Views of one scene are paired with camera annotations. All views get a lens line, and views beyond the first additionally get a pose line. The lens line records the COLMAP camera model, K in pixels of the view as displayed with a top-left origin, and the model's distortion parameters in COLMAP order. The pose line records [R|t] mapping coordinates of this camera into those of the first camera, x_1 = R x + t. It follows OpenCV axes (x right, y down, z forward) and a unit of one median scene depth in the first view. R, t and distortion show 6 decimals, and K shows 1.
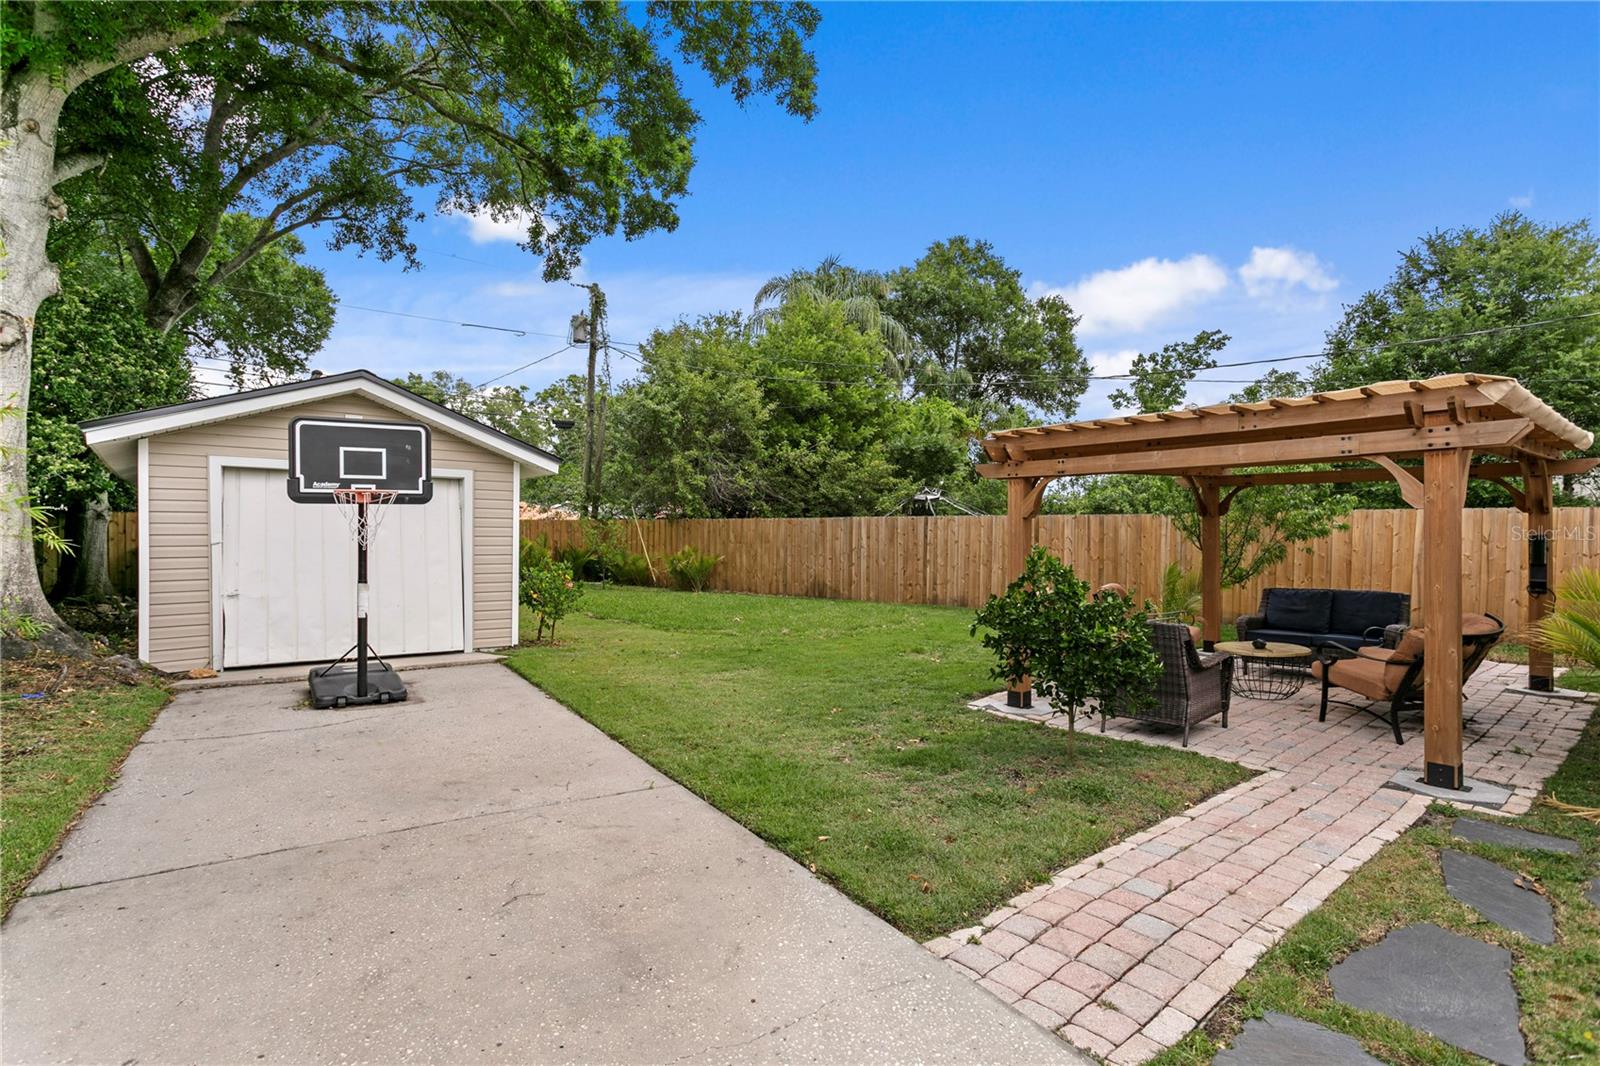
lens RADIAL K [[793.8, 0, 789.6], [0, 793.8, 547.8], [0, 0, 1]] dist [-0.001916, 0.003761]
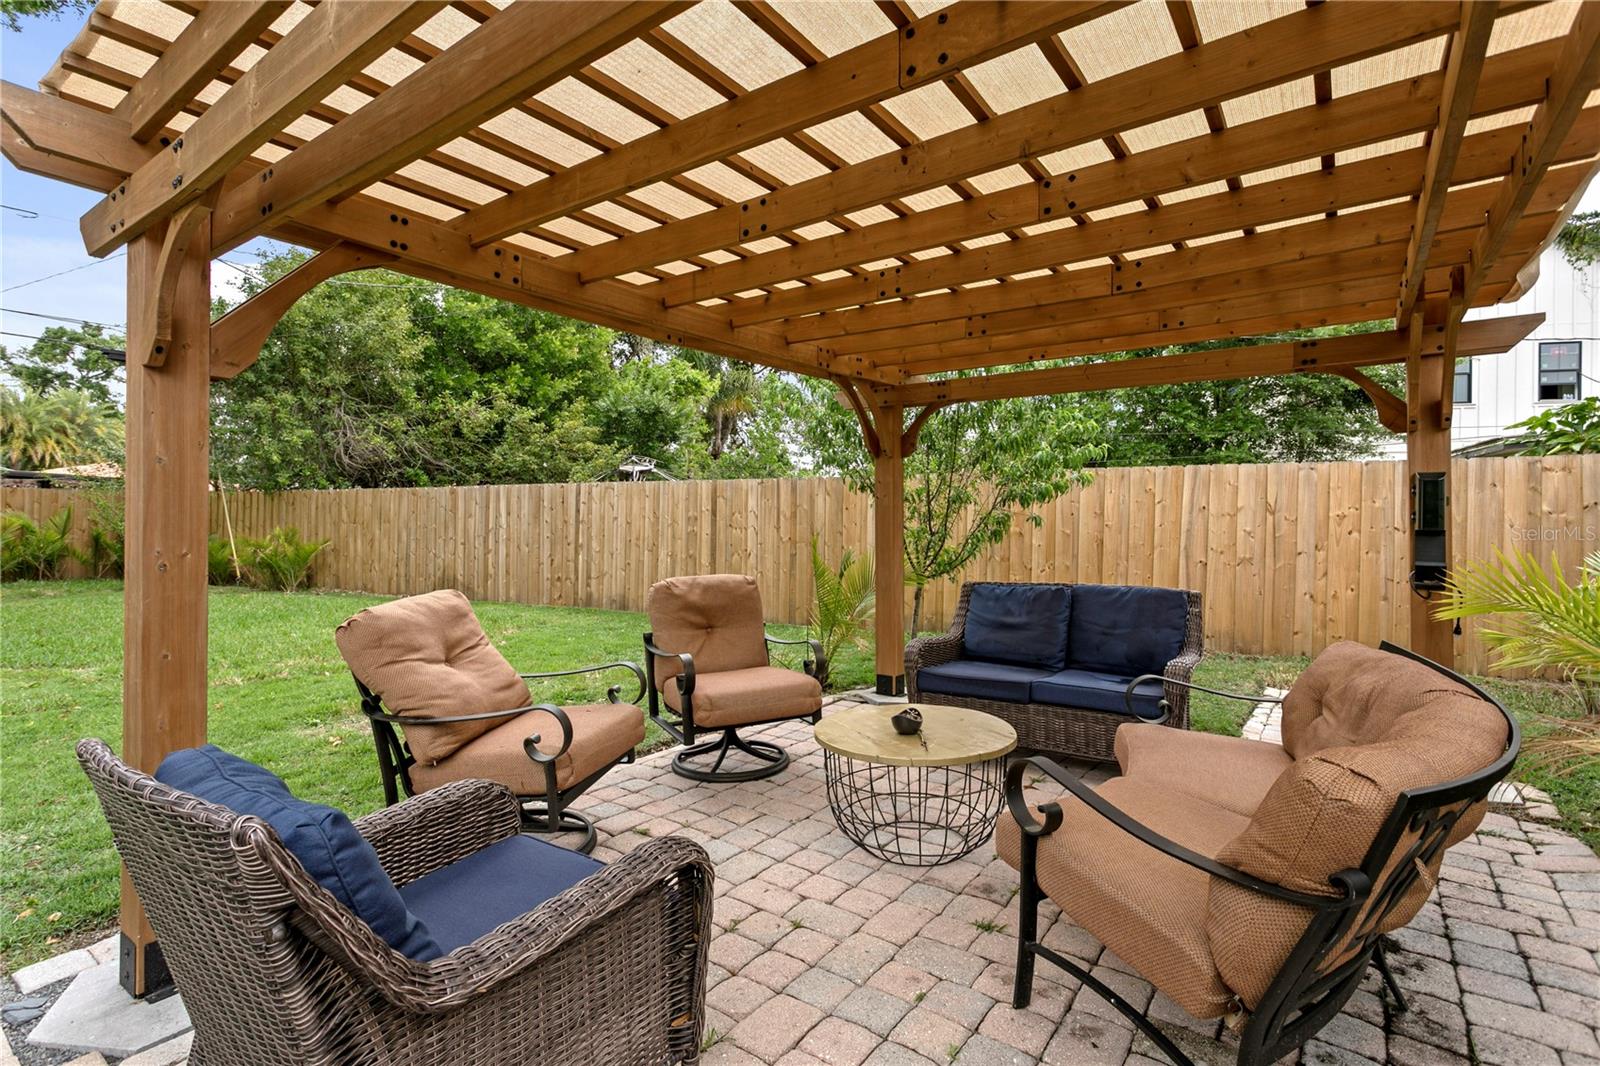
lens RADIAL K [[764.6, 0, 793.7], [0, 764.6, 527.8], [0, 0, 1]] dist [-0.003222, 0.002293]
pose [[0.973703, 0.004510, 0.227778, 0.161146], [-0.000593, 0.999851, -0.017265, 0.009744], [-0.227822, 0.016676, 0.973560, 0.226696]]
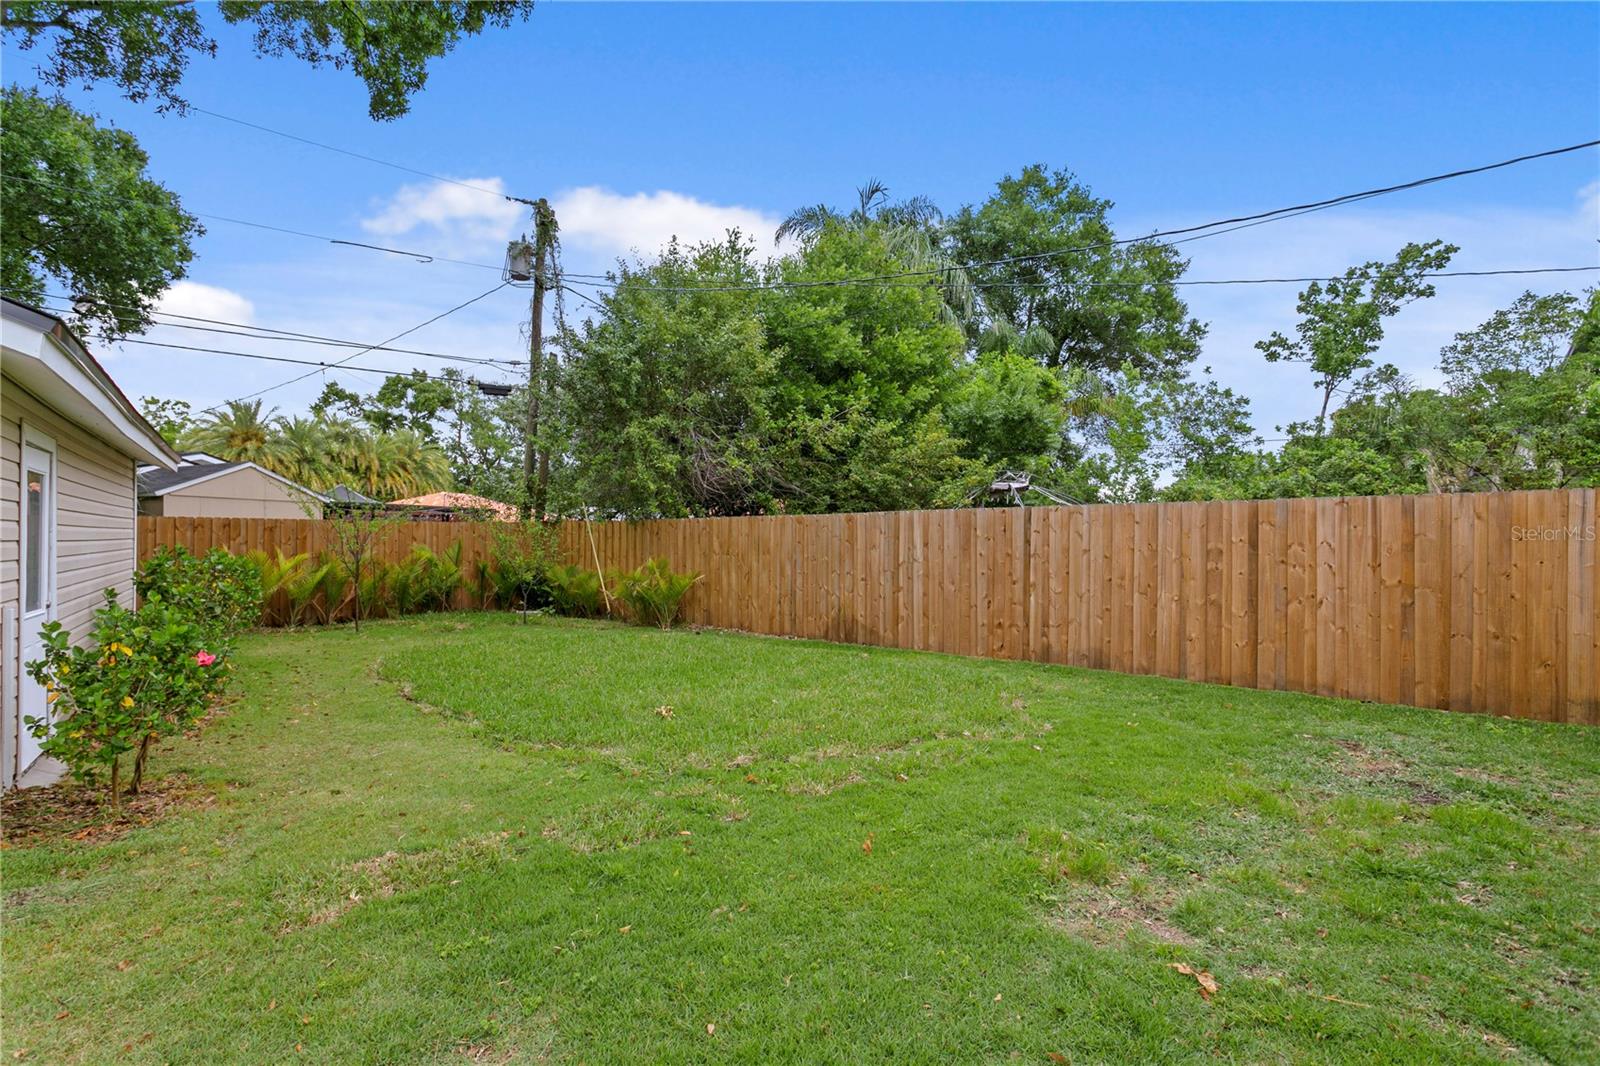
lens RADIAL K [[793.8, 0, 796.1], [0, 793.8, 542.4], [0, 0, 1]] dist [-0.001916, 0.003761]
pose [[0.998709, -0.003906, -0.050654, 0.026652], [0.002887, 0.999793, -0.020157, -0.002344], [0.050723, 0.019985, 0.998513, 0.331886]]
